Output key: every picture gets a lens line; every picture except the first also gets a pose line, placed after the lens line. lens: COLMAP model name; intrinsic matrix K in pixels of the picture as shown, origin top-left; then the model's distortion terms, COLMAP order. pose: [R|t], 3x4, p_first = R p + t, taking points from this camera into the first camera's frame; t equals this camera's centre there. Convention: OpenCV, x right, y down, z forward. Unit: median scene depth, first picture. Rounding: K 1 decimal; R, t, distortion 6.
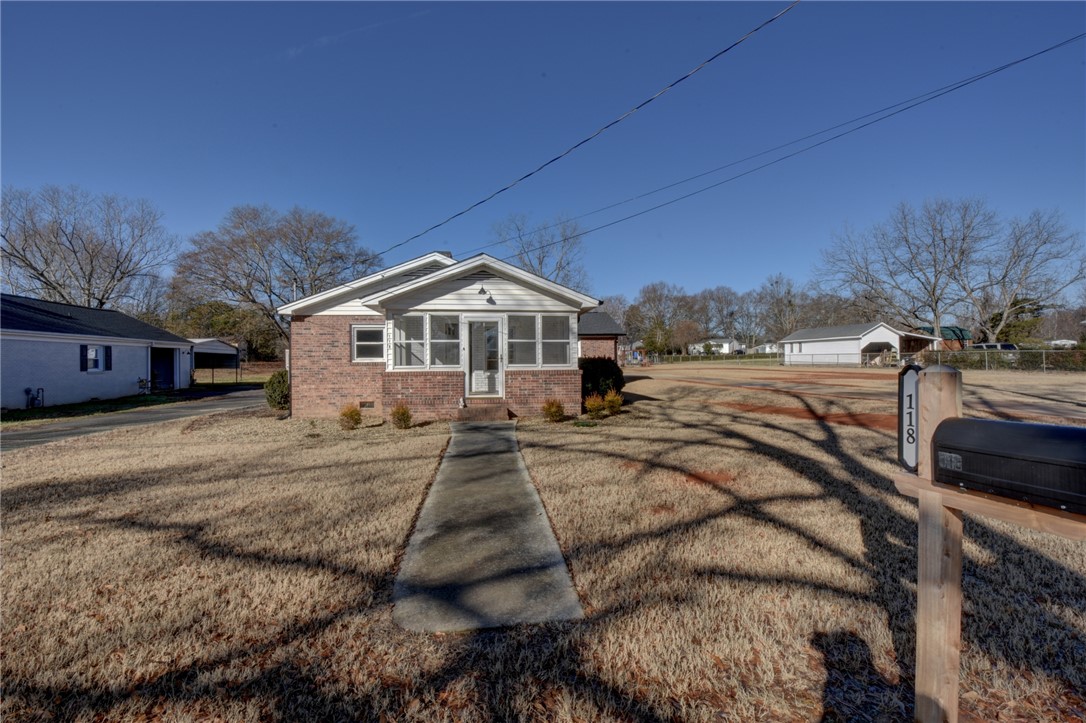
lens RADIAL K [[475.1, 0, 545.2], [0, 475.1, 358.3], [0, 0, 1]] dist [0.007296, -0.019066]
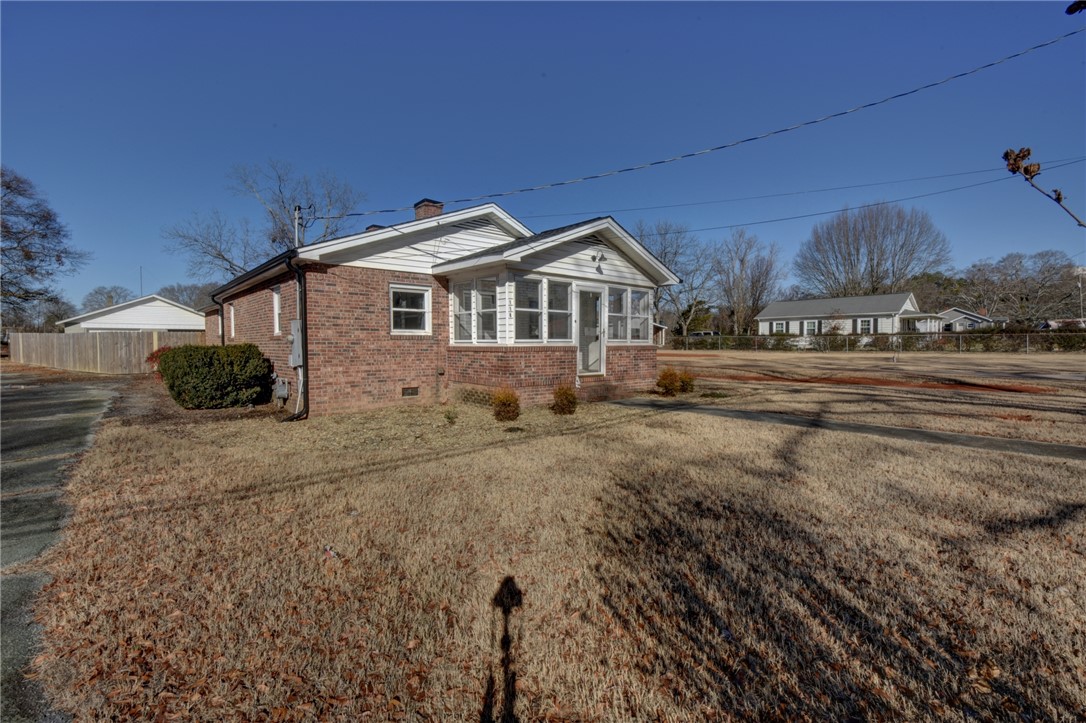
lens RADIAL K [[475.1, 0, 545.2], [0, 475.1, 358.3], [0, 0, 1]] dist [0.007296, -0.019066]
pose [[0.820910, -0.011175, 0.570949, -0.716420], [-0.009143, 0.999423, 0.032707, 0.020901], [-0.570985, -0.032070, 0.820334, 0.297332]]
